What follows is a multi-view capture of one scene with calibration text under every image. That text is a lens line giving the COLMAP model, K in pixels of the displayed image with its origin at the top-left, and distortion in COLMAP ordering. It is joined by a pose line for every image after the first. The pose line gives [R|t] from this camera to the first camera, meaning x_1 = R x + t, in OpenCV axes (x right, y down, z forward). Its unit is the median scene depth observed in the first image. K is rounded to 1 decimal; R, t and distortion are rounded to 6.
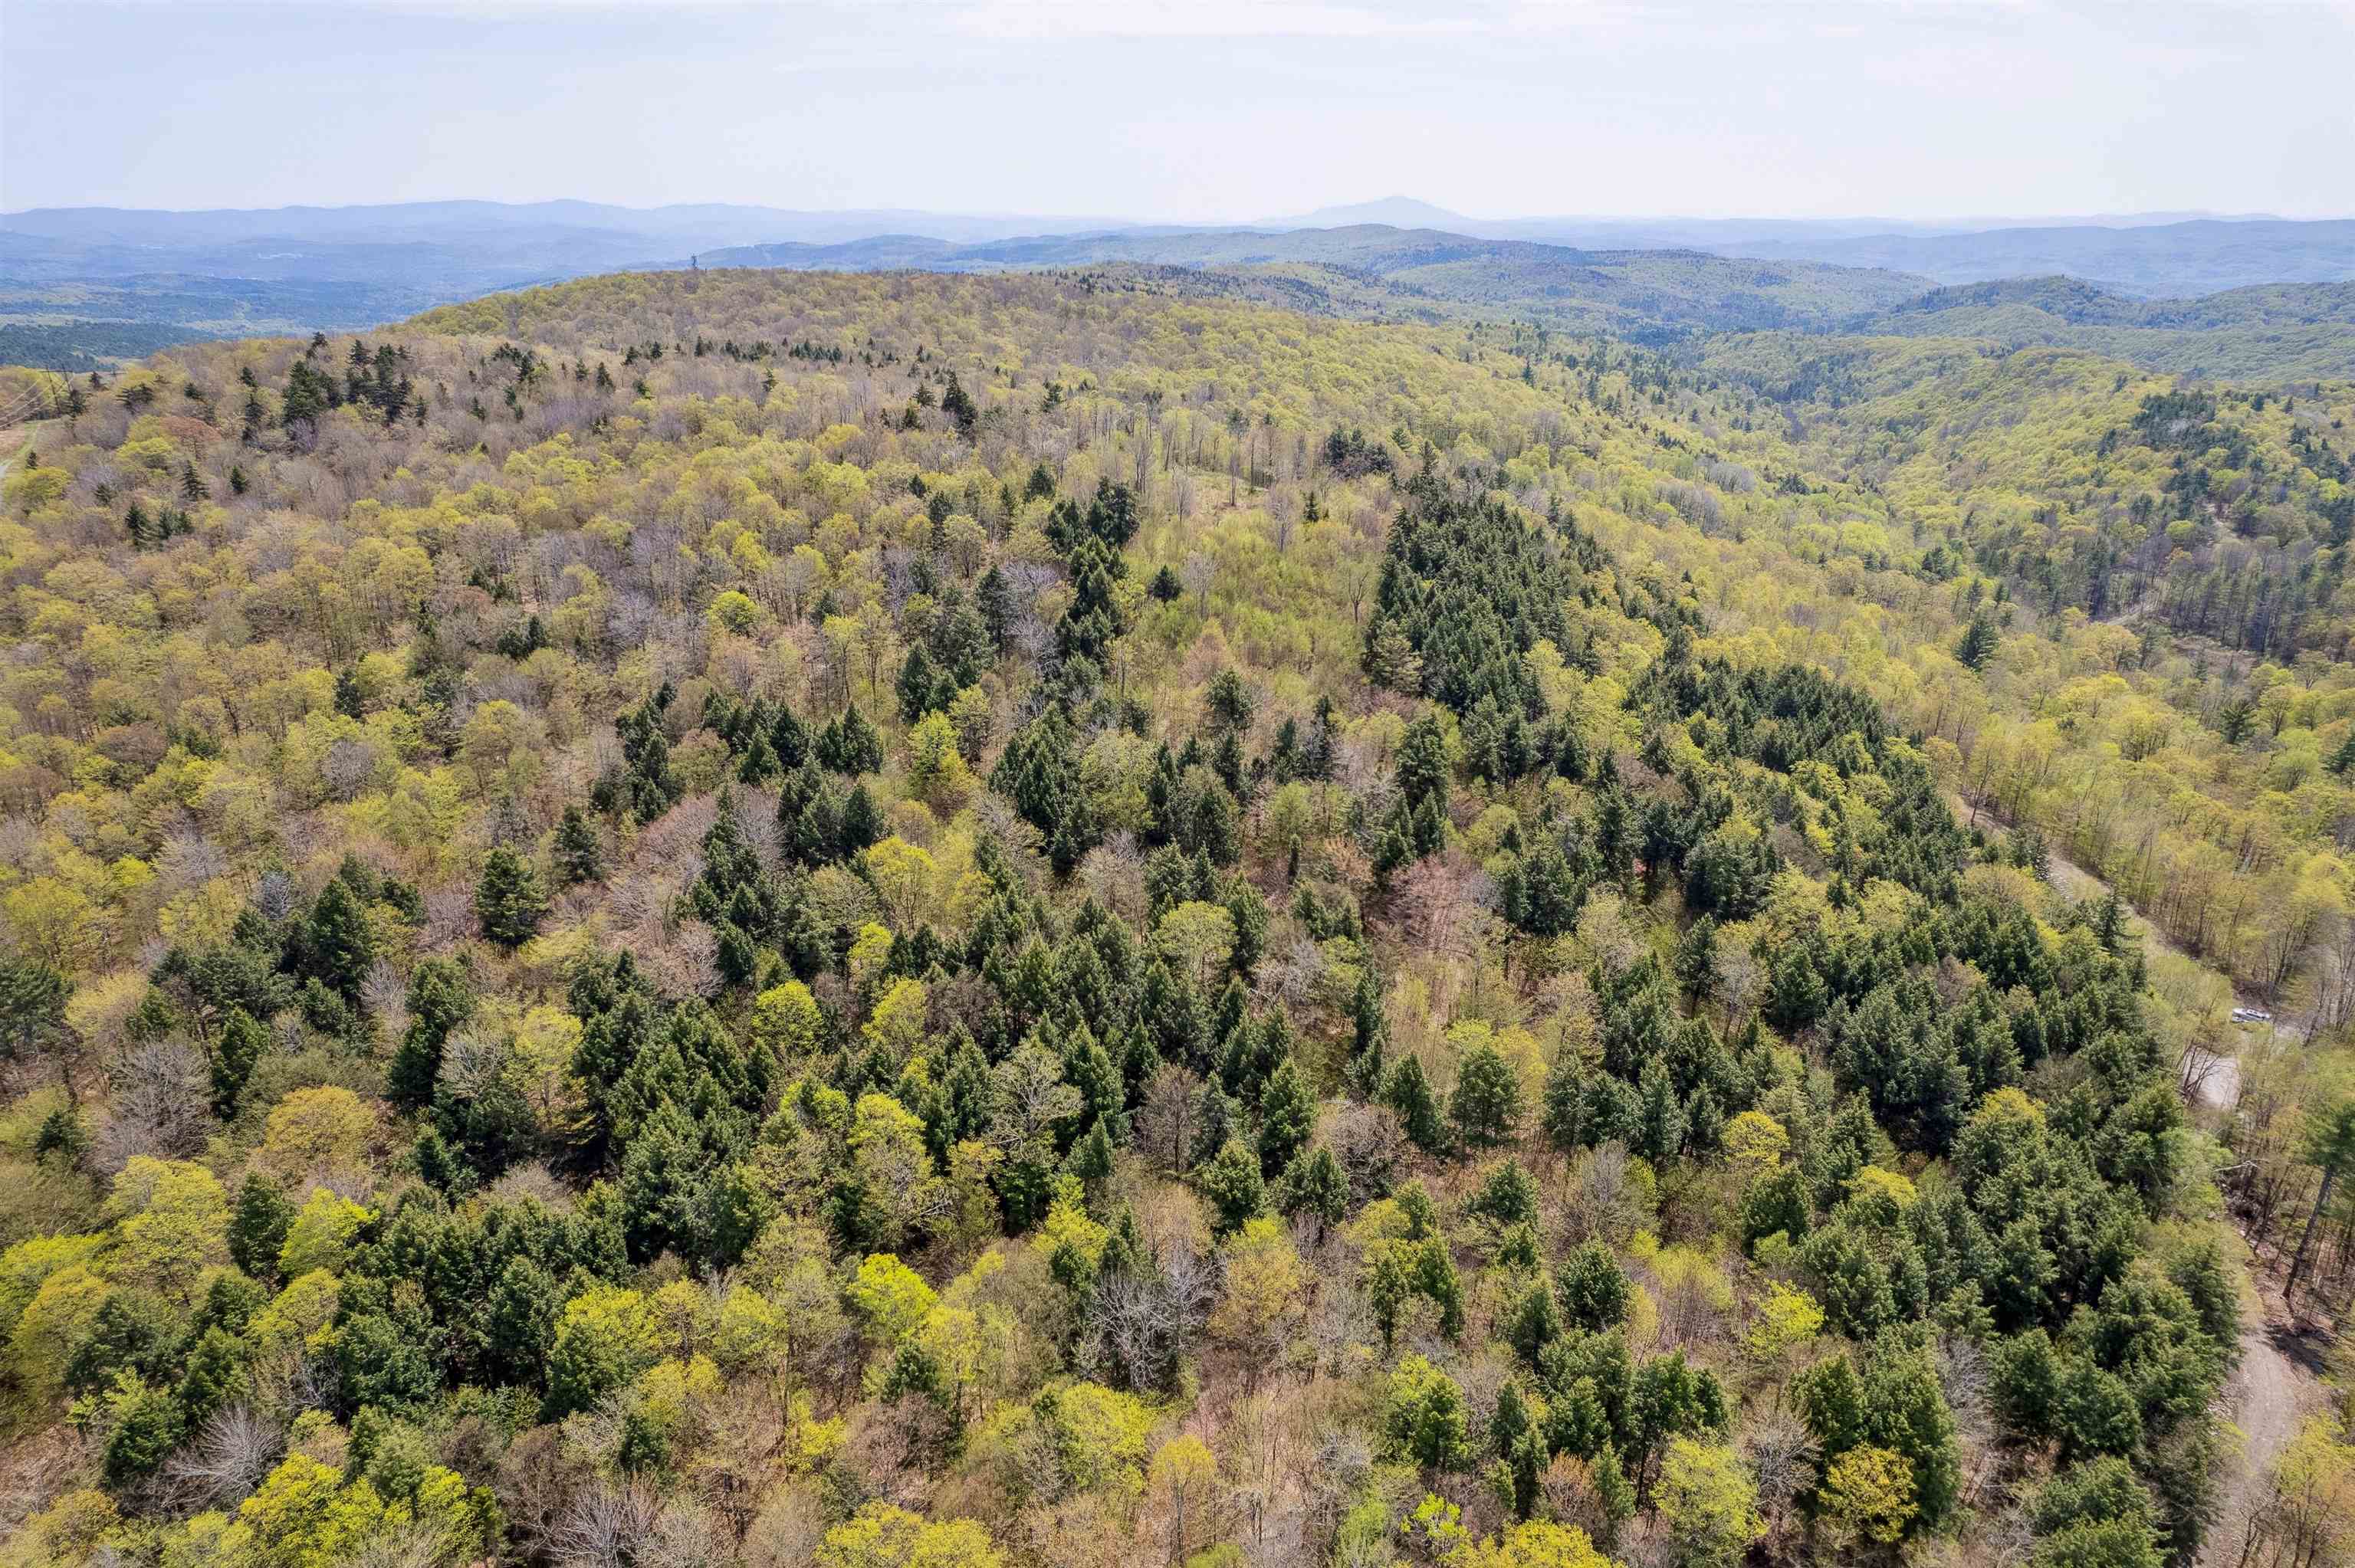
lens RADIAL K [[1513.1, 0, 1175.7], [0, 1513.1, 803.8], [0, 0, 1]] dist [-0.072994, 0.067023]
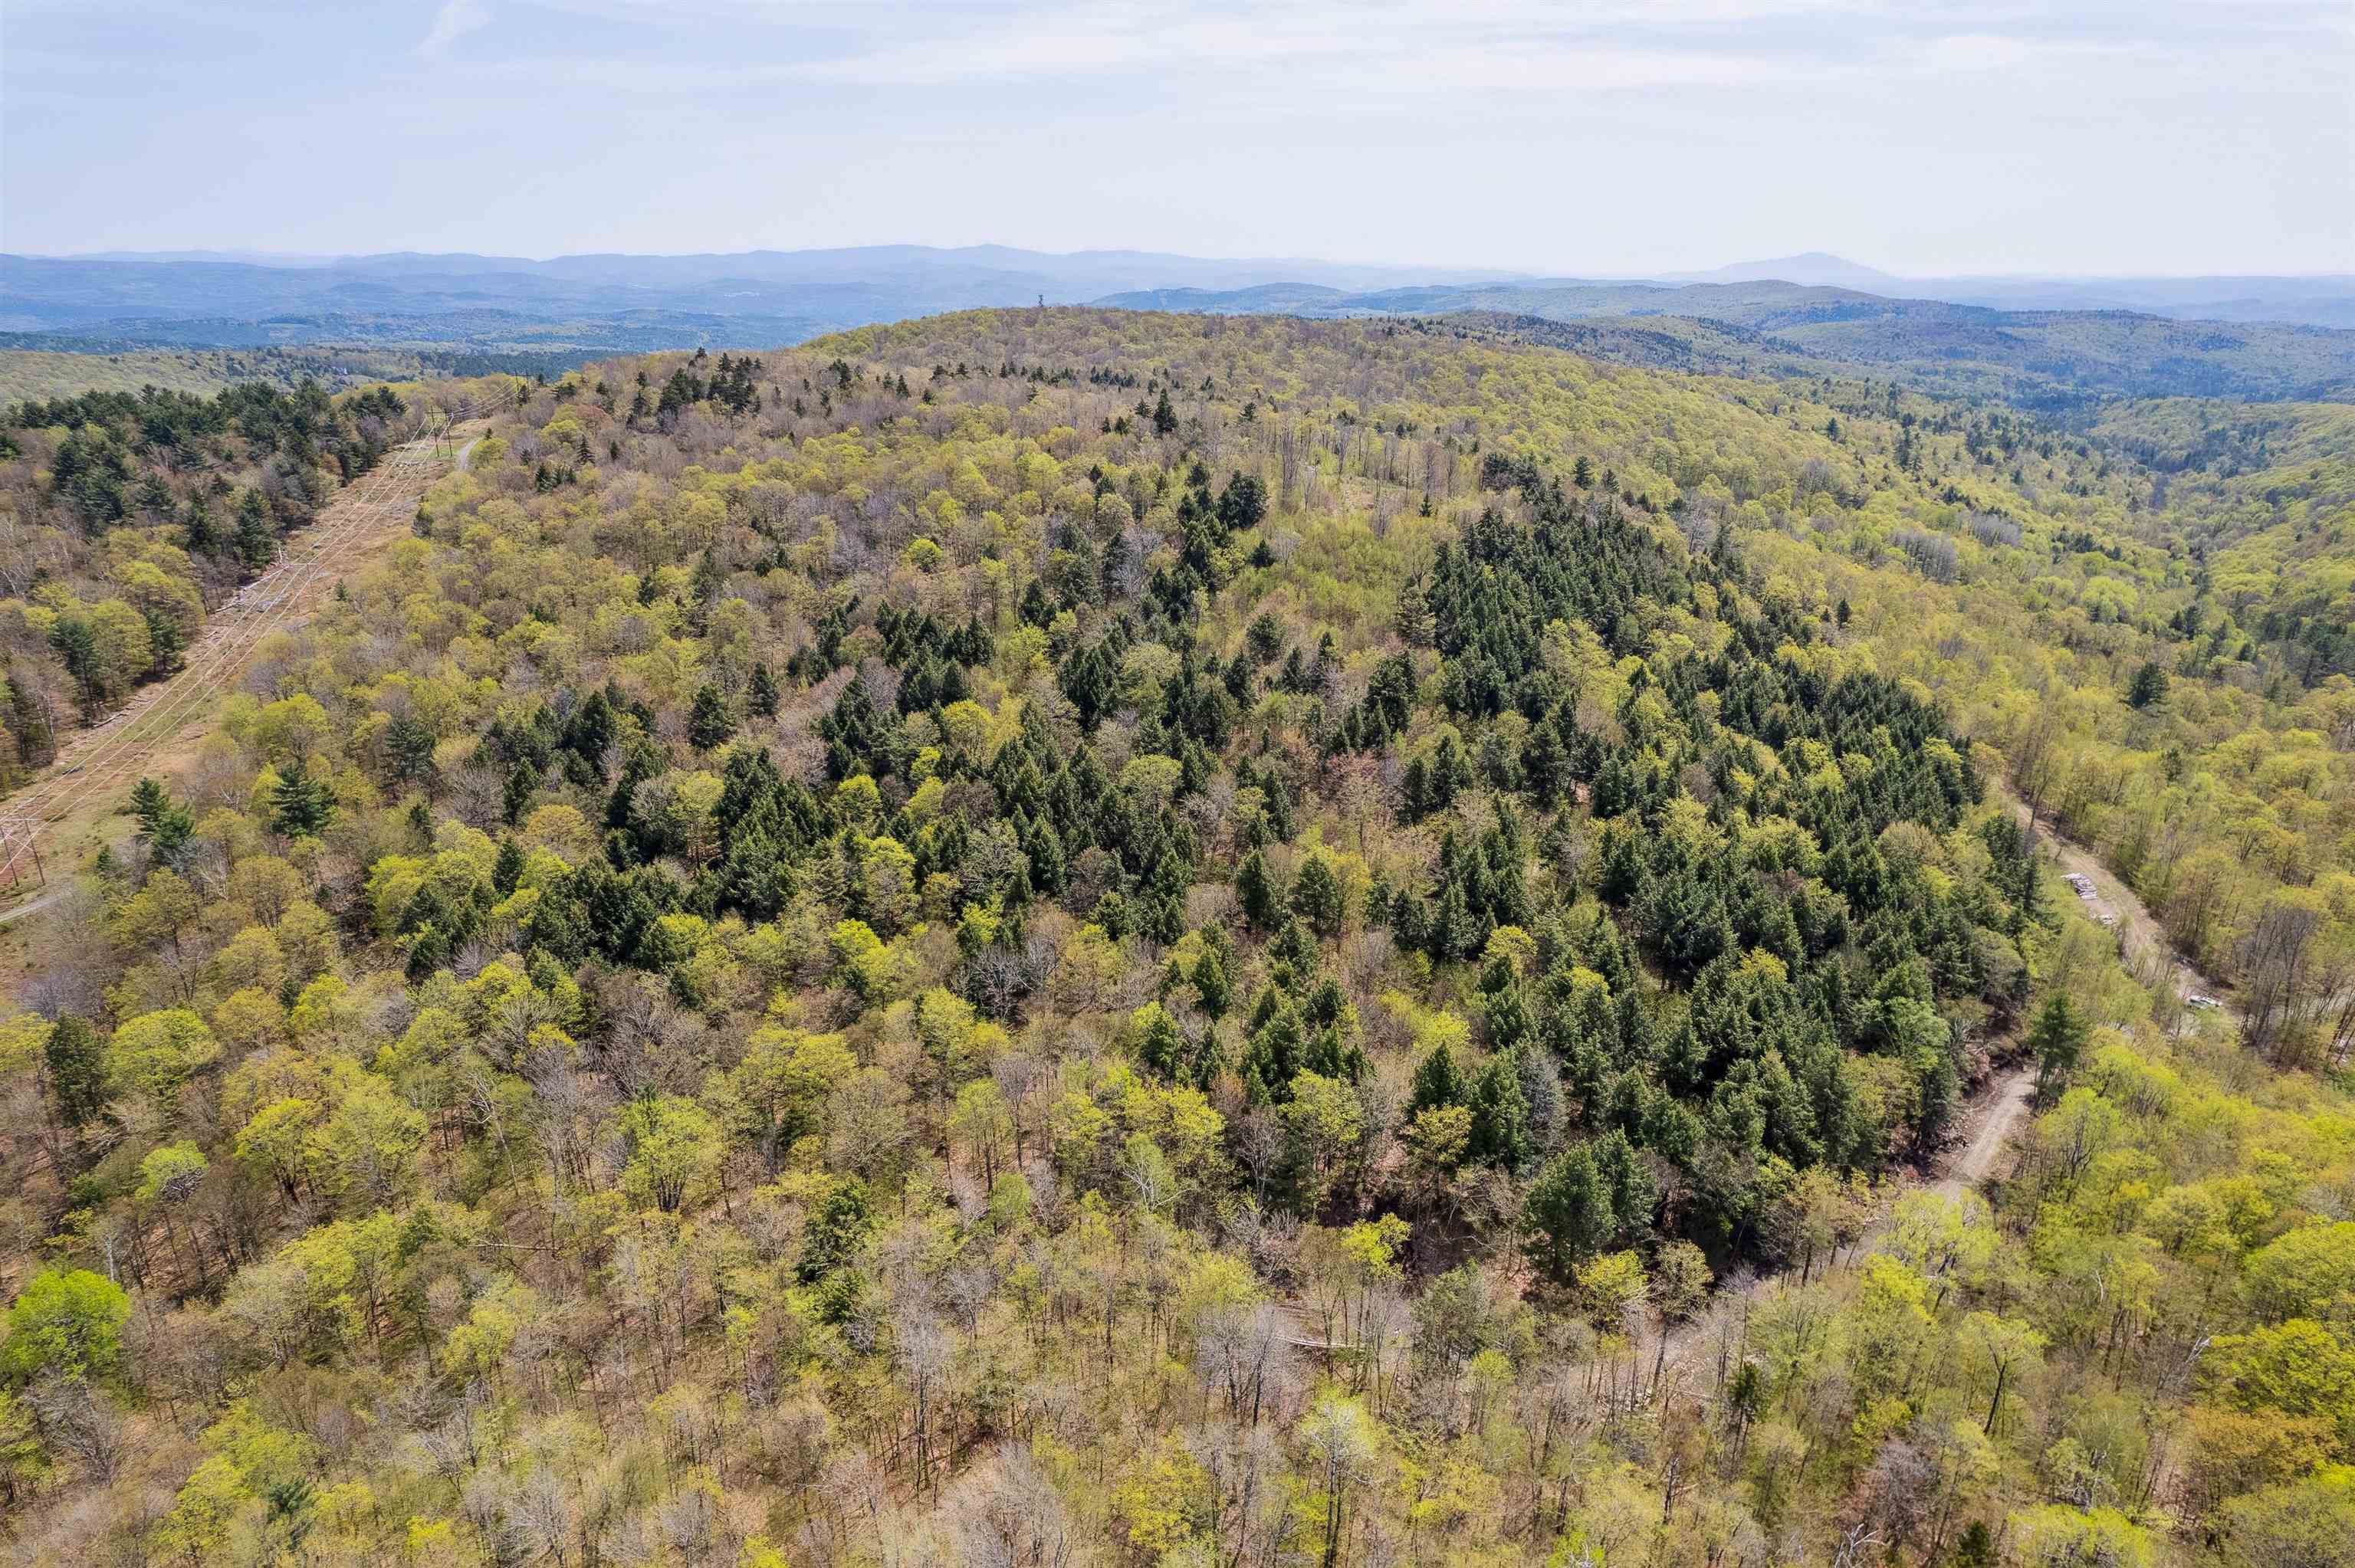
lens RADIAL K [[1513.1, 0, 1175.7], [0, 1513.1, 803.8], [0, 0, 1]] dist [-0.072994, 0.067023]
pose [[0.969102, 0.088782, -0.230128, 0.254717], [-0.095569, 0.995251, -0.018495, 0.097837], [0.227393, 0.039917, 0.972985, -0.237317]]
